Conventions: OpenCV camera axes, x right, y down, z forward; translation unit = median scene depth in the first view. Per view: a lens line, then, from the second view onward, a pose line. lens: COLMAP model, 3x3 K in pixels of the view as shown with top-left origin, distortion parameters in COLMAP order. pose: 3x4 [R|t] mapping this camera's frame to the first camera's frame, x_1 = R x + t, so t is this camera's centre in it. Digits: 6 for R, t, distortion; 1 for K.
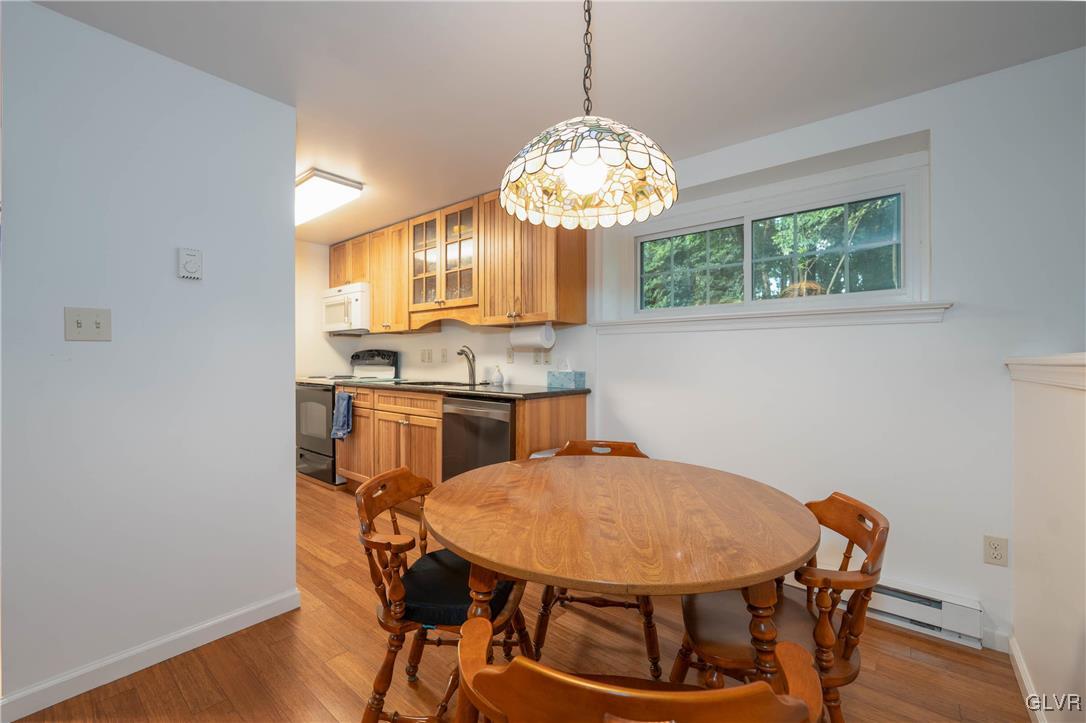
lens RADIAL K [[451.5, 0, 546.6], [0, 451.5, 358.3], [0, 0, 1]] dist [-0.001247, 0.000062]
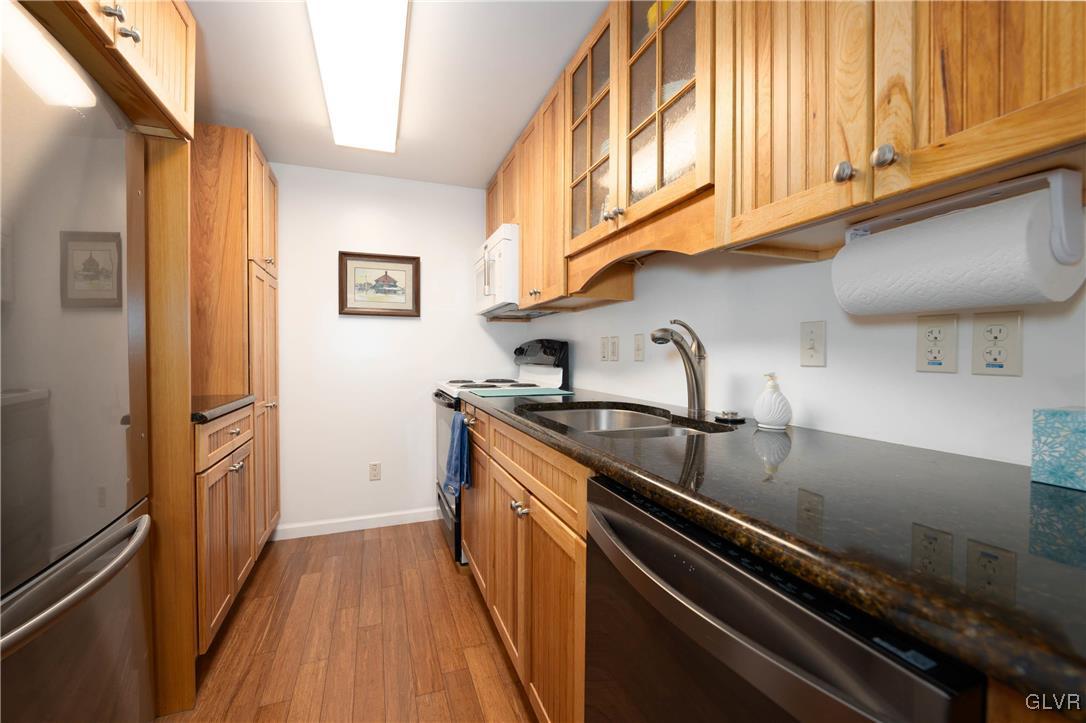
lens RADIAL K [[451.5, 0, 546.6], [0, 451.5, 358.3], [0, 0, 1]] dist [-0.001247, 0.000062]
pose [[0.870177, 0.007192, -0.492686, -0.082858], [-0.004841, 0.999970, 0.006048, 0.003130], [0.492715, -0.002877, 0.870186, 0.578534]]
